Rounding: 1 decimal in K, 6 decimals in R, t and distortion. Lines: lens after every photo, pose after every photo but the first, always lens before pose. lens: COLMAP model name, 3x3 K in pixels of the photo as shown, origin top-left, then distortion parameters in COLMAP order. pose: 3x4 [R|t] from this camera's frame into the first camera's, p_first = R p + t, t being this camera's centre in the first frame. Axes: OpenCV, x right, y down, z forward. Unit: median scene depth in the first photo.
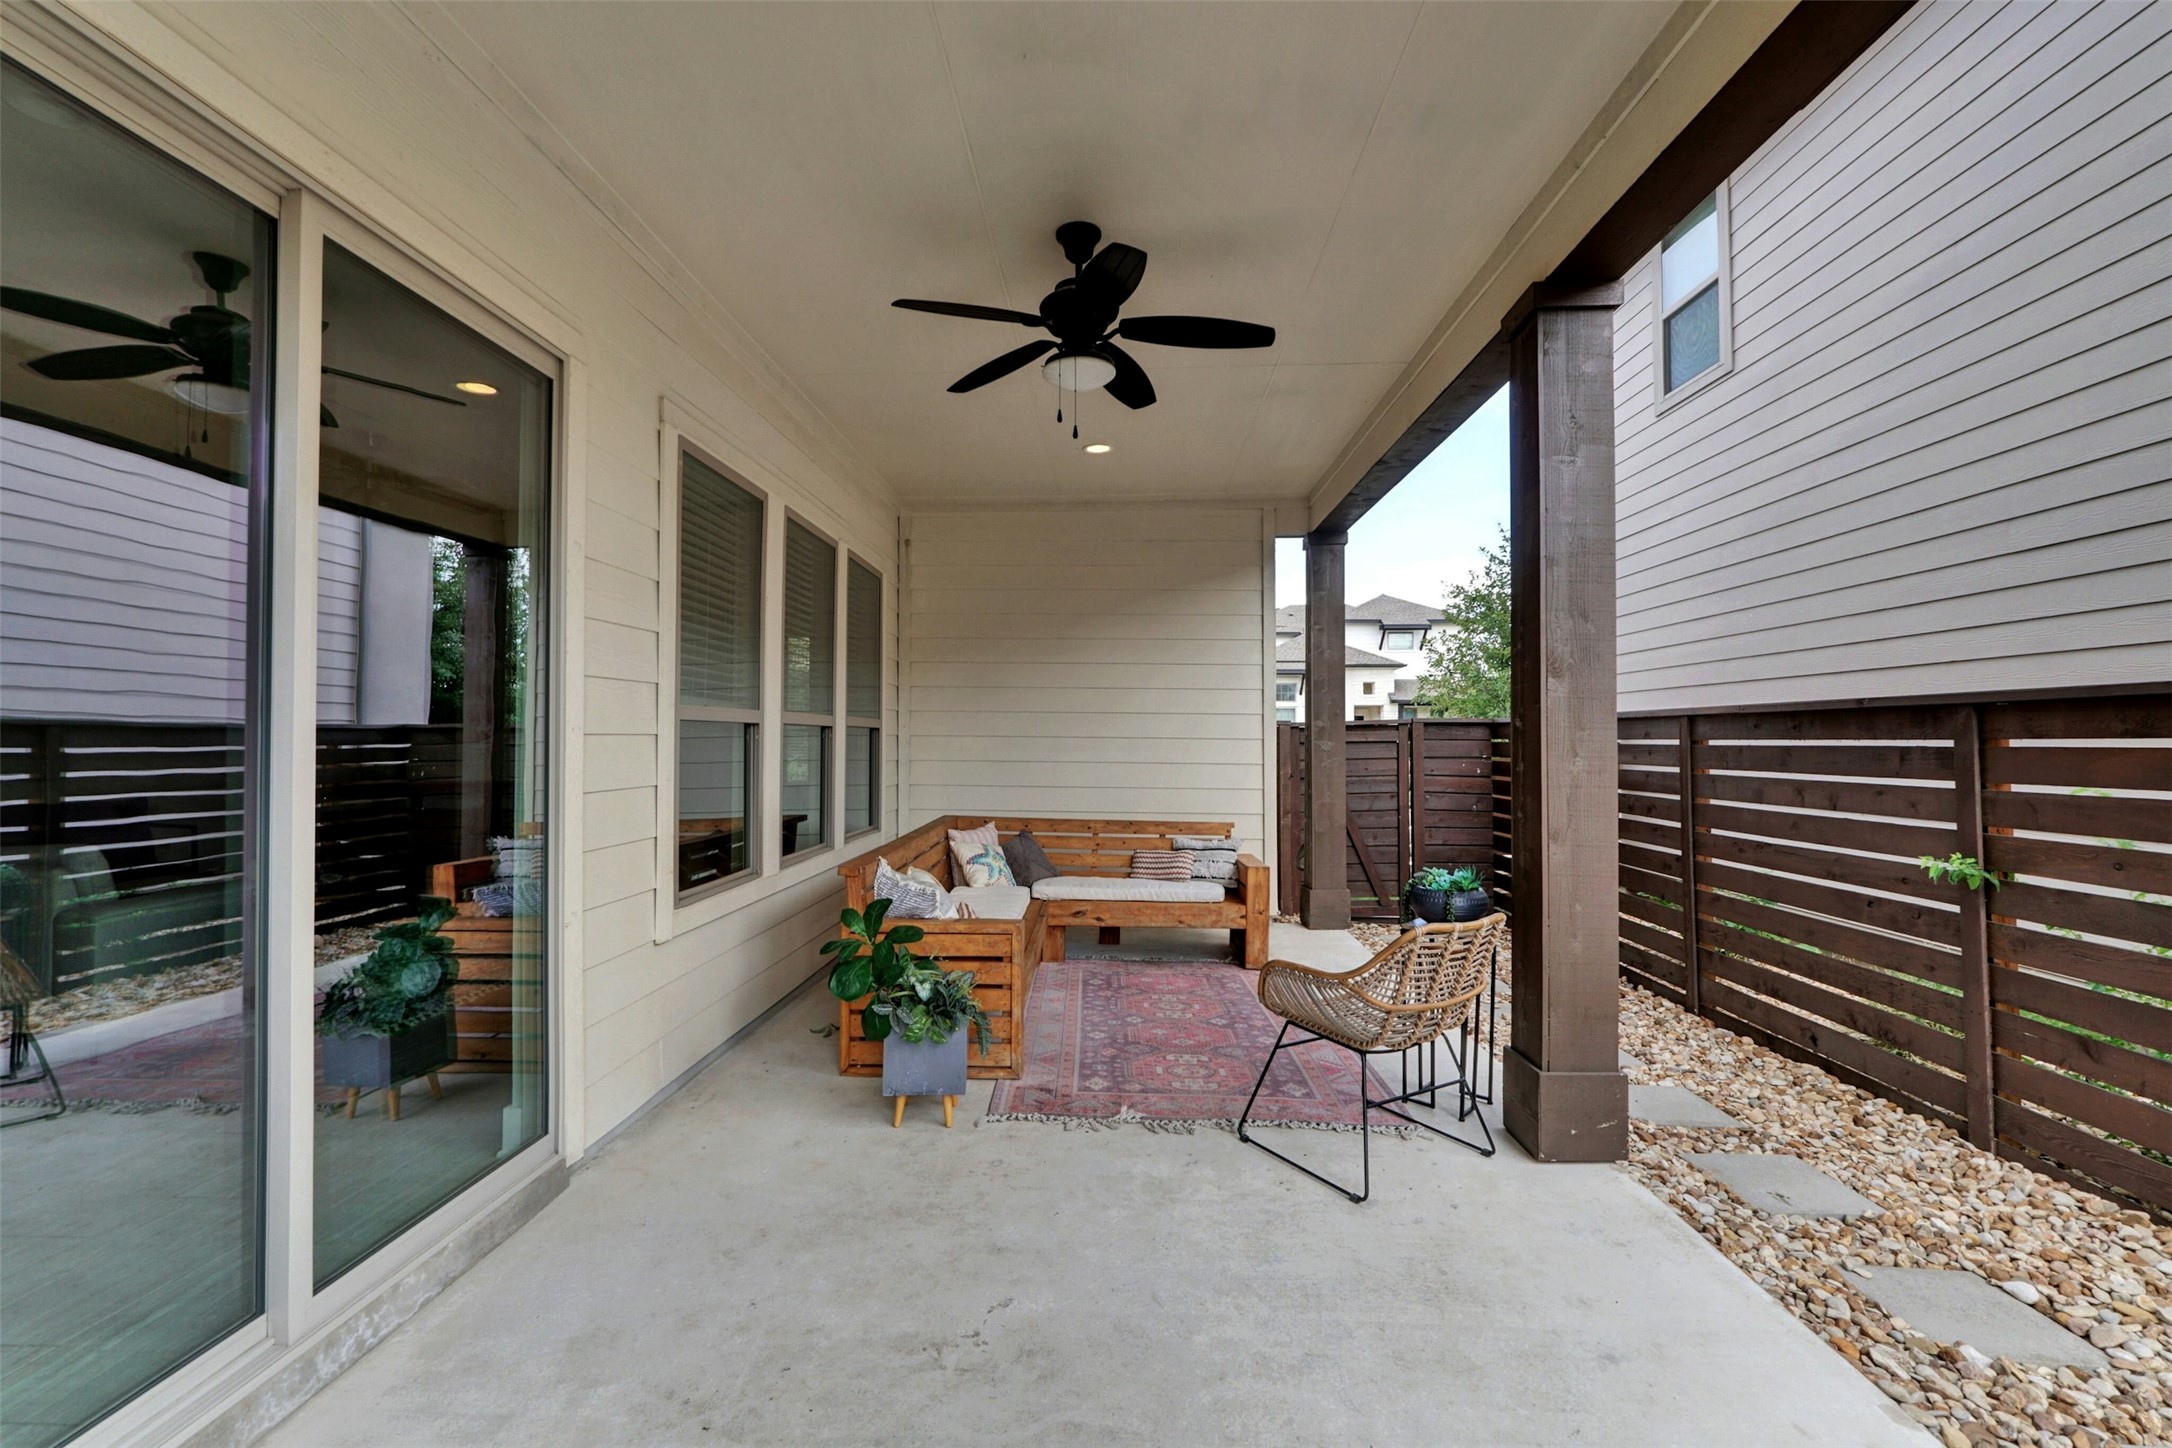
lens RADIAL K [[935.4, 0, 1077.5], [0, 935.4, 725.0], [0, 0, 1]] dist [-0.019254, 0.007596]
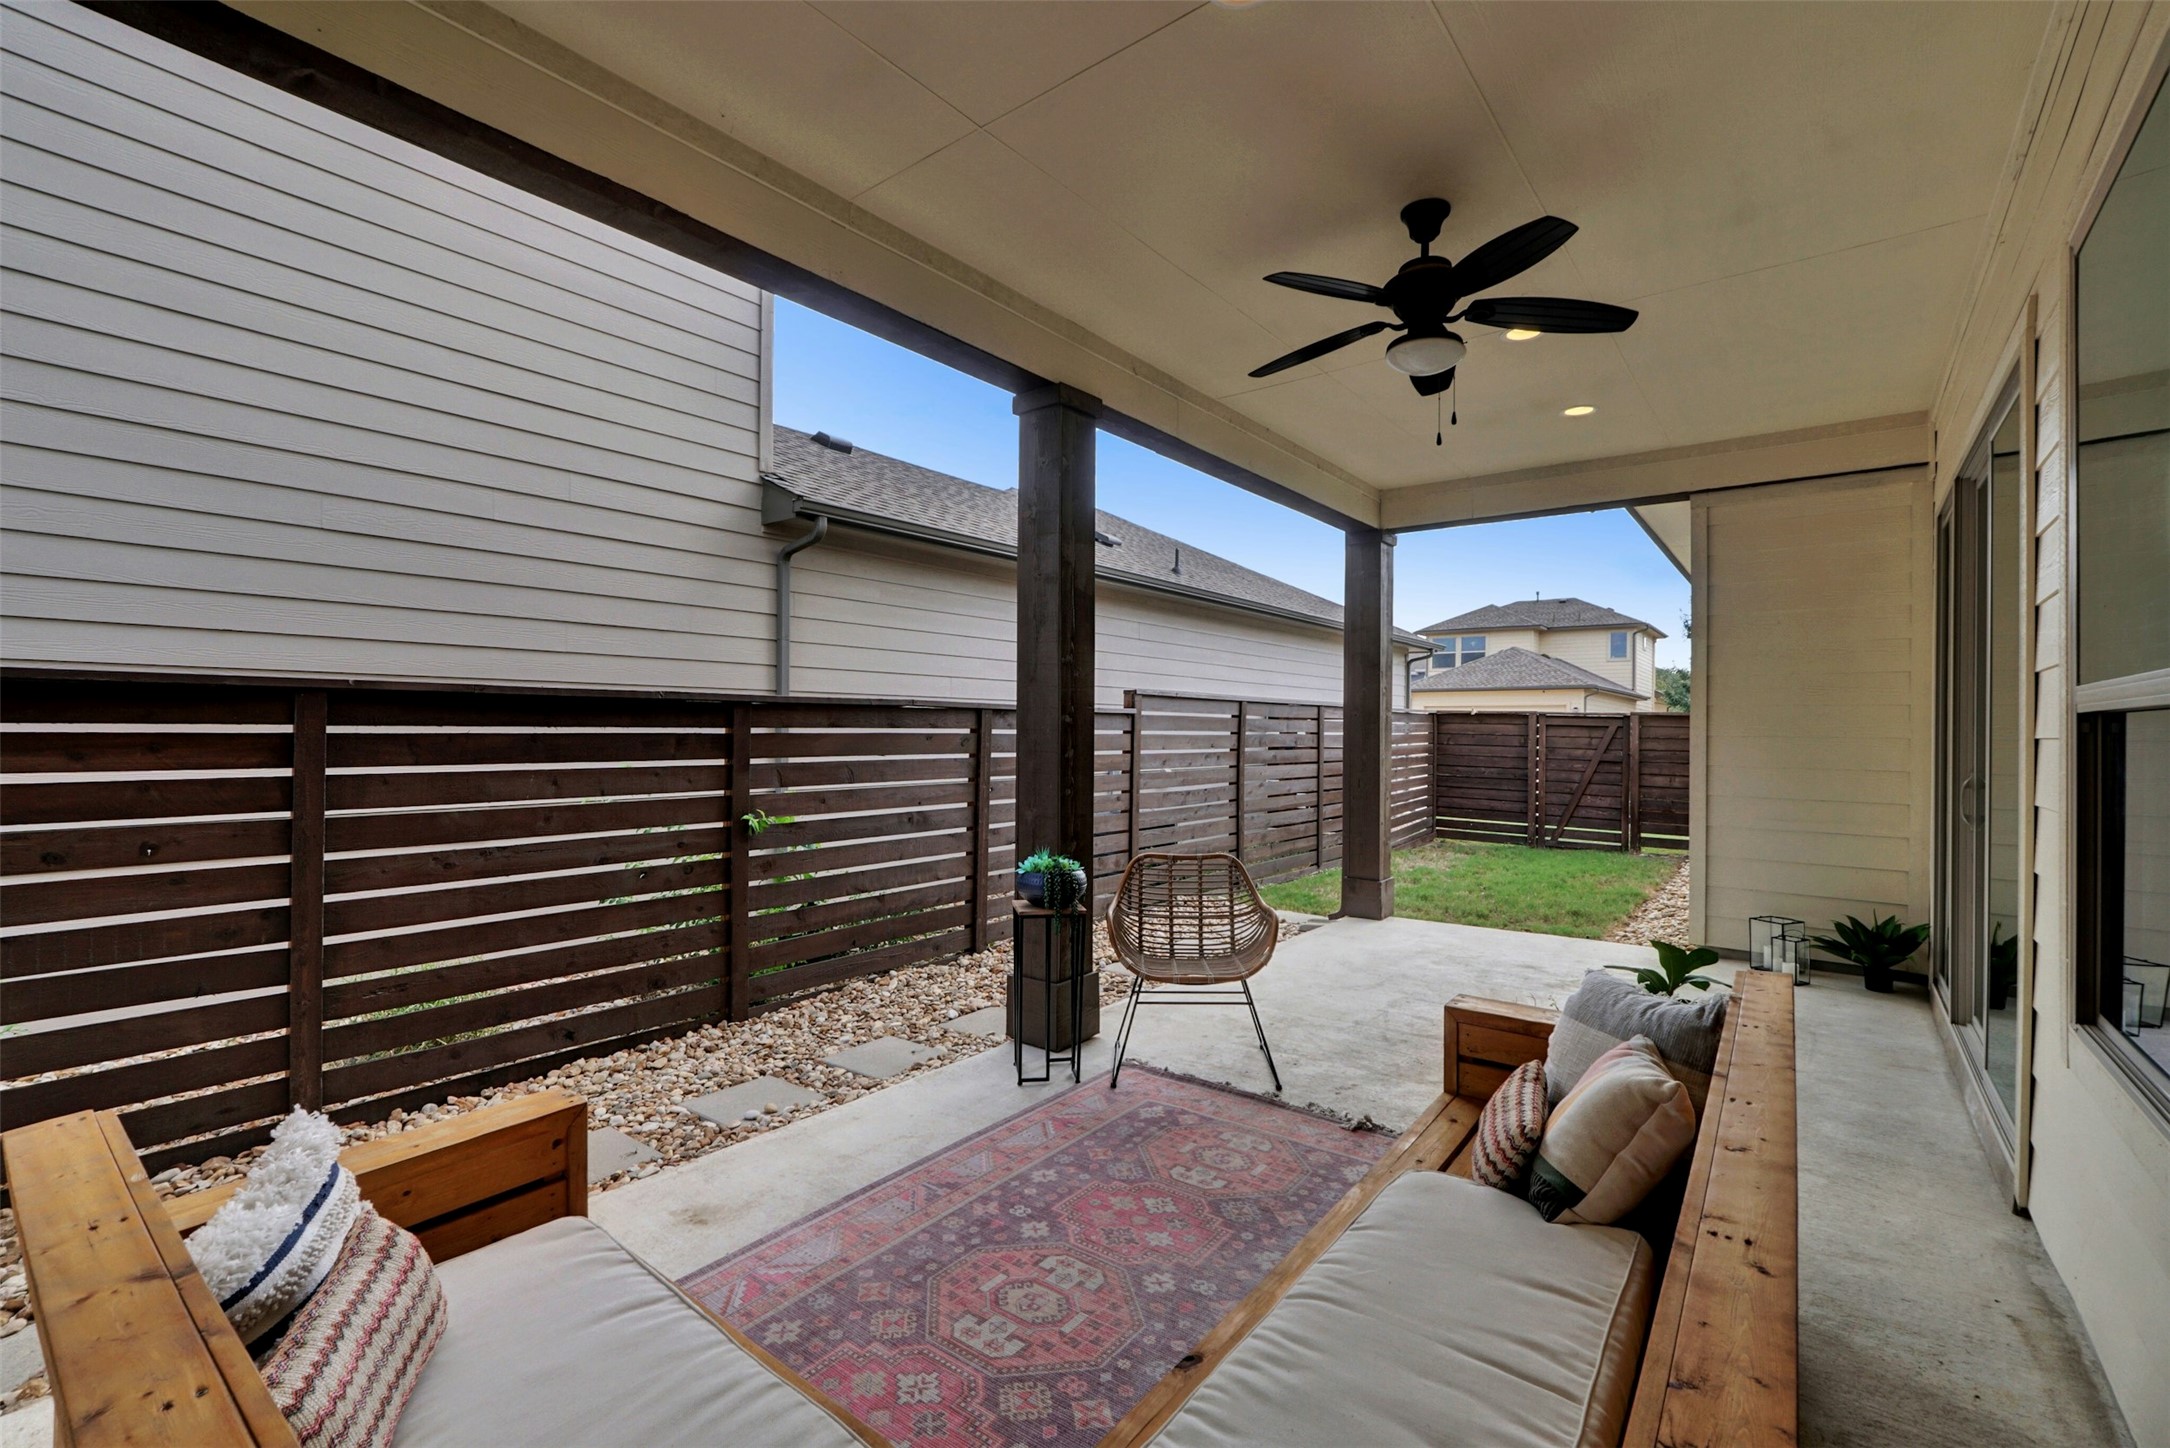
lens RADIAL K [[934.5, 0, 1088.6], [0, 934.5, 728.0], [0, 0, 1]] dist [-0.019254, 0.007596]
pose [[-0.811182, -0.008136, 0.584737, -0.235006], [-0.016807, 0.999815, -0.009404, 0.021231], [-0.584552, -0.017457, -0.811168, 1.676433]]
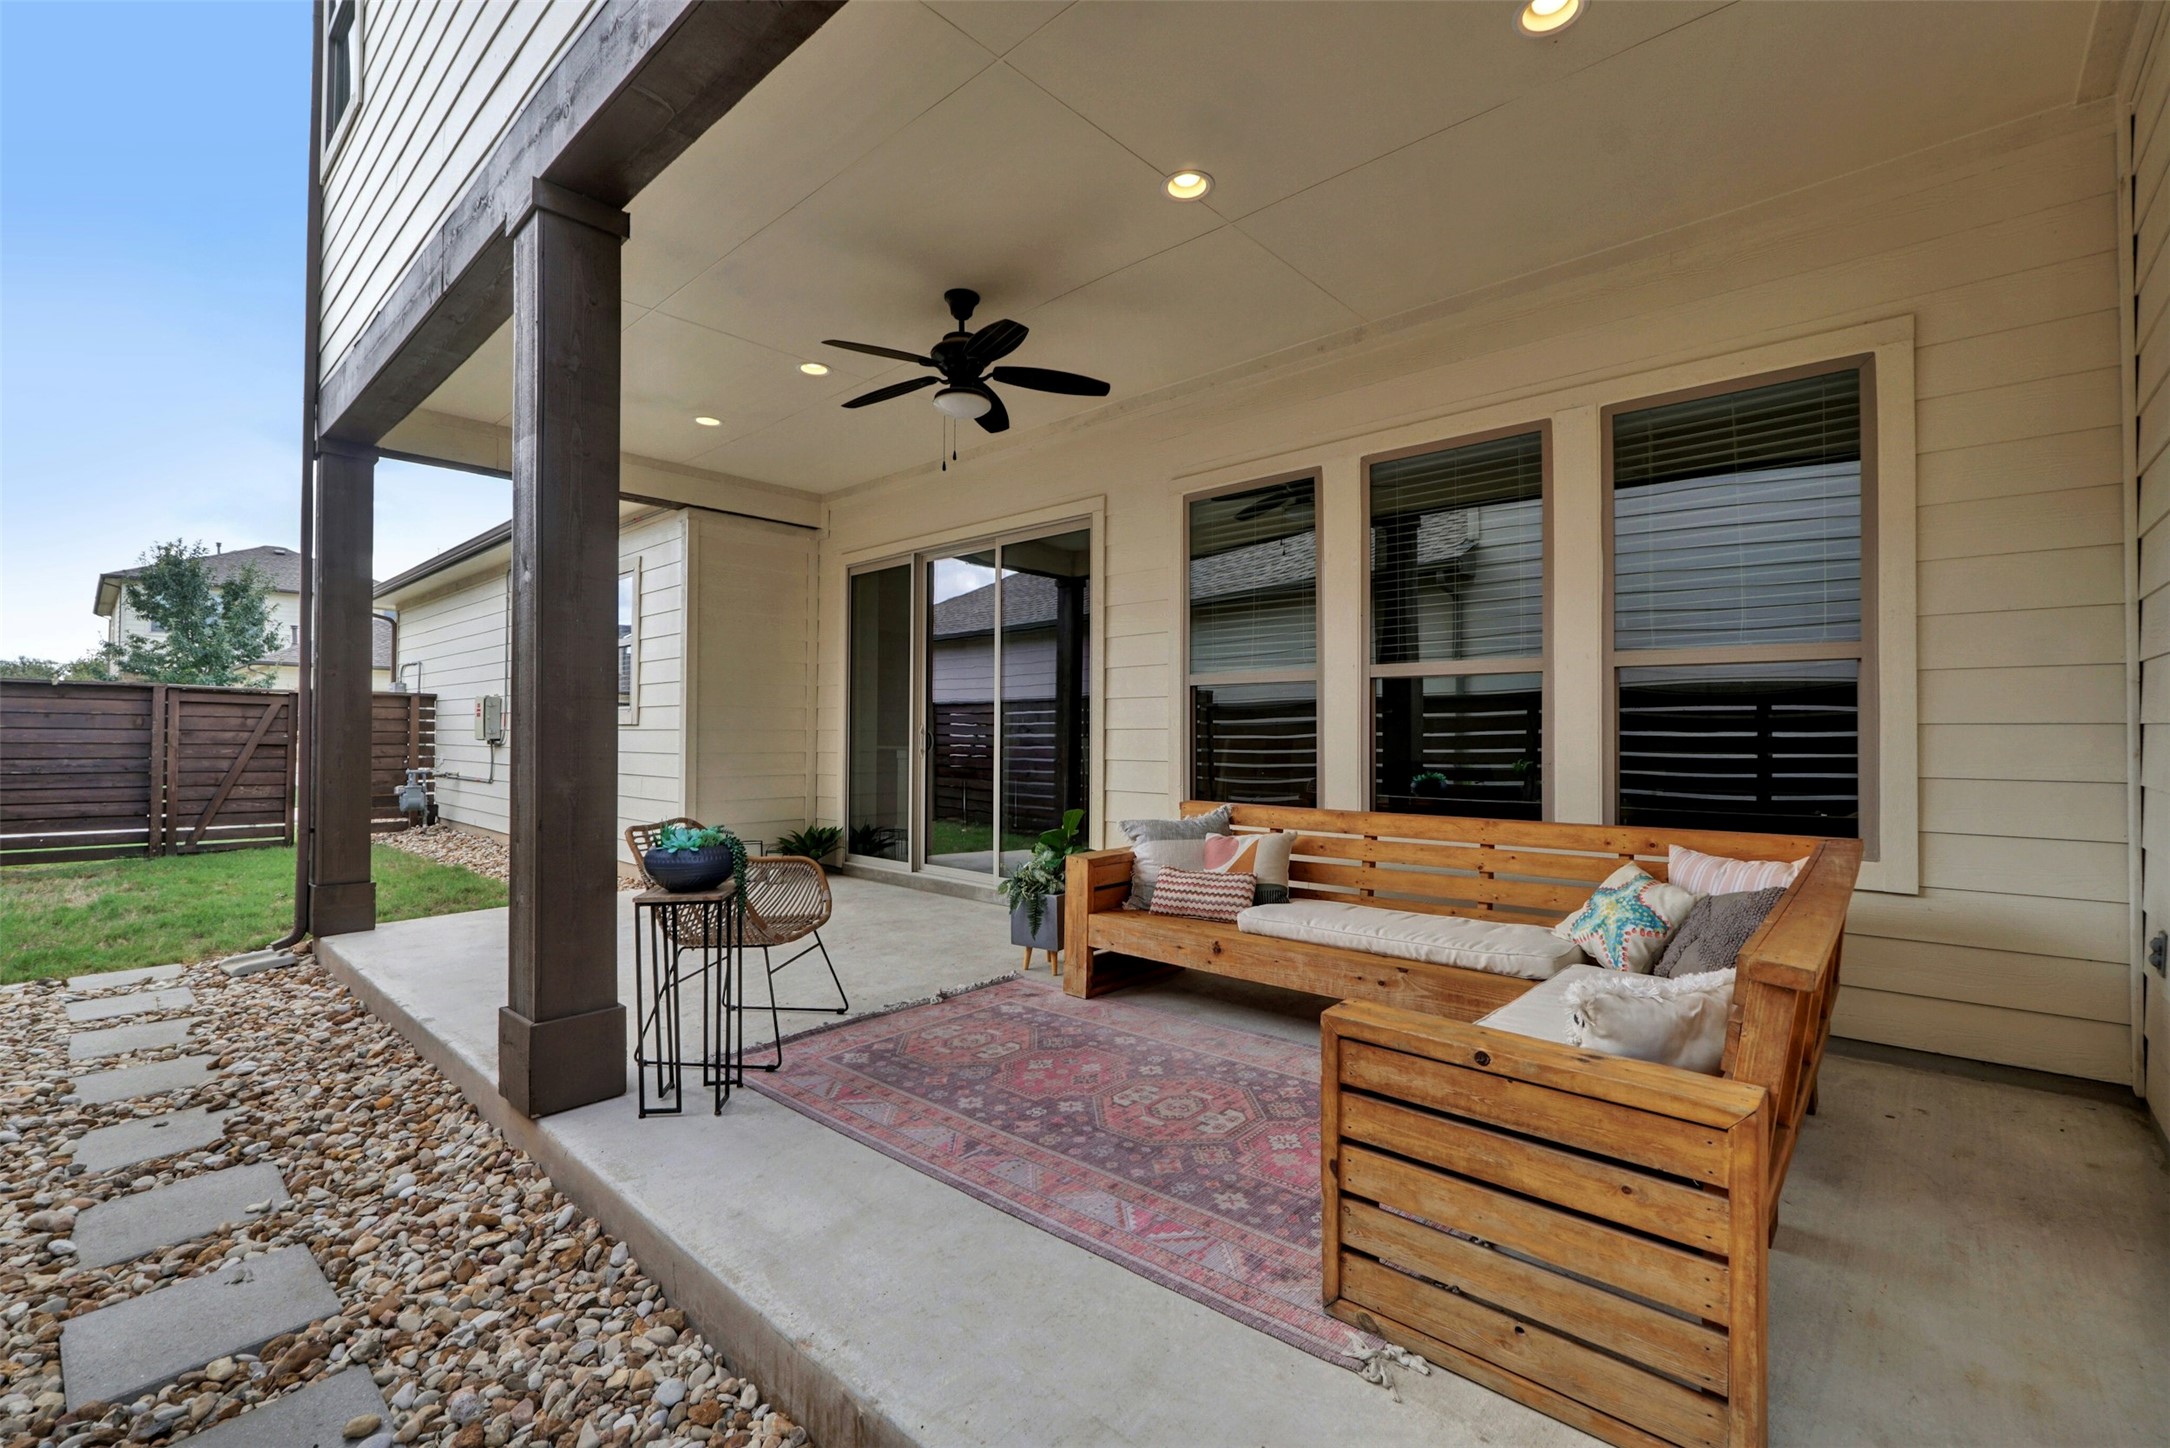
lens RADIAL K [[934.5, 0, 1065.9], [0, 934.5, 724.3], [0, 0, 1]] dist [-0.019254, 0.007596]
pose [[-0.648124, -0.009880, -0.761471, 0.749164], [0.005285, 0.999833, -0.017472, 0.076018], [0.761517, -0.015349, -0.647963, 1.645673]]
